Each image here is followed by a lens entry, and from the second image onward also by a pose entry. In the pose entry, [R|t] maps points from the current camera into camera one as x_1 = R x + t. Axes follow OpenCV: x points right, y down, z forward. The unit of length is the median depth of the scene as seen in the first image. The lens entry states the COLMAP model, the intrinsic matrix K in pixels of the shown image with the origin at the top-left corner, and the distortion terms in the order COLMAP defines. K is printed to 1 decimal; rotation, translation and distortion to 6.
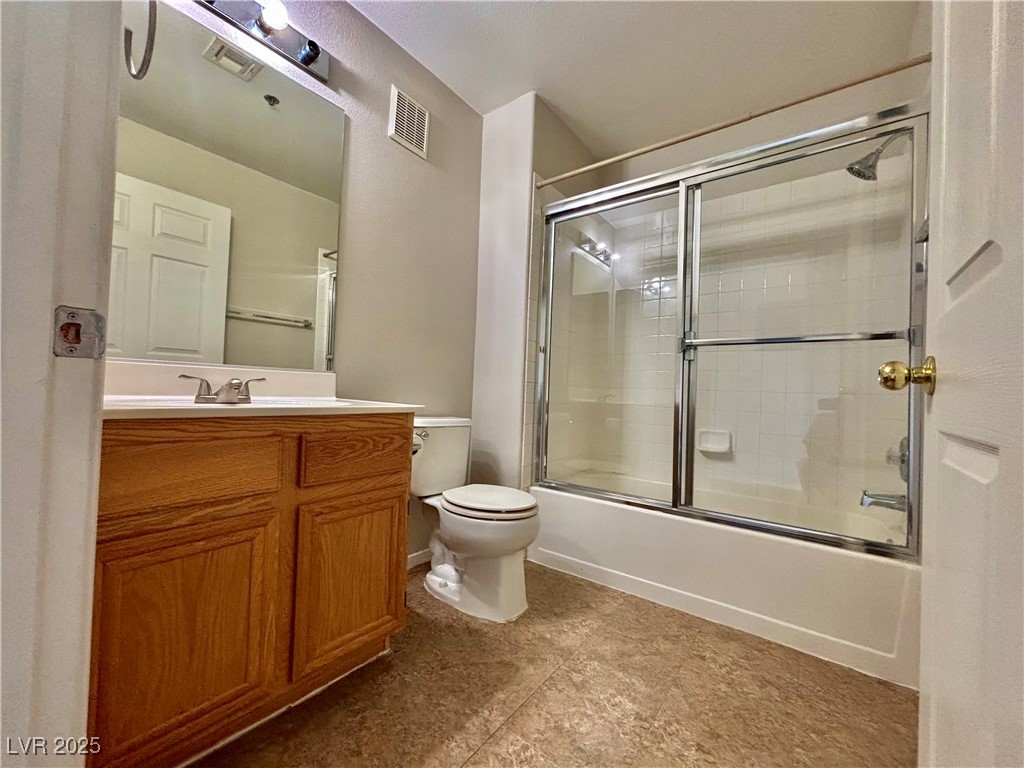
lens RADIAL K [[411.2, 0, 511.3], [0, 411.2, 383.4], [0, 0, 1]] dist [0.008320, 0.001014]
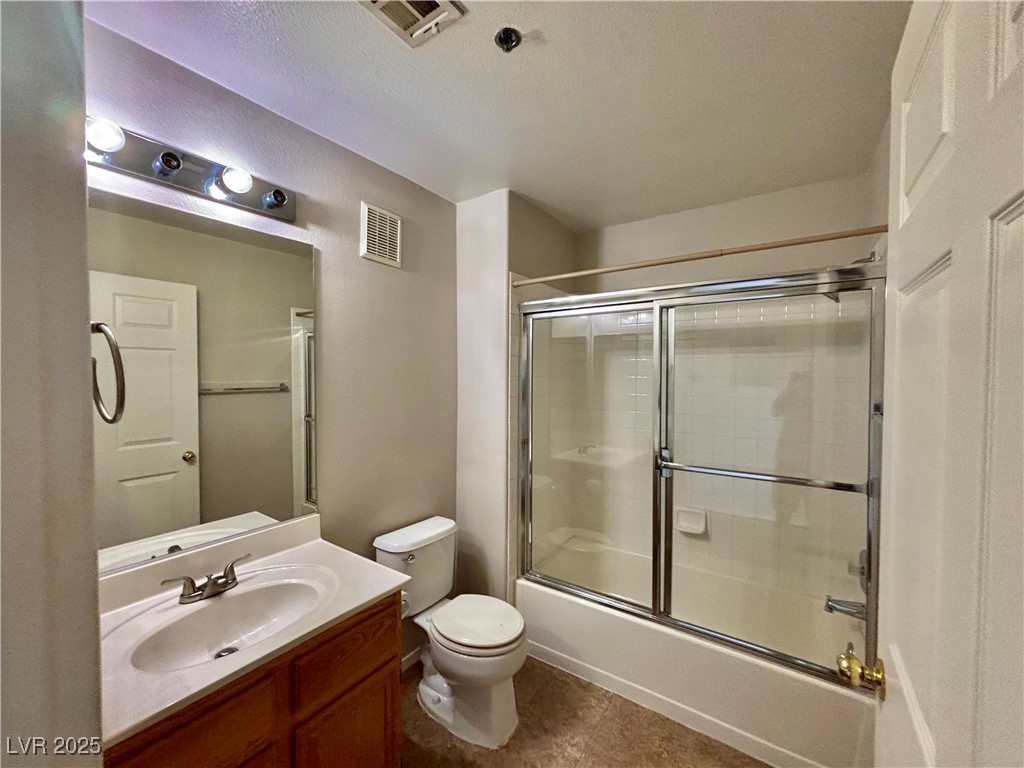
lens RADIAL K [[411.2, 0, 511.0], [0, 411.2, 384.1], [0, 0, 1]] dist [0.008320, 0.001014]
pose [[0.998406, -0.035635, 0.043767, 0.004595], [0.033434, 0.998188, 0.050033, -0.306835], [-0.045471, -0.048490, 0.997788, -0.005174]]
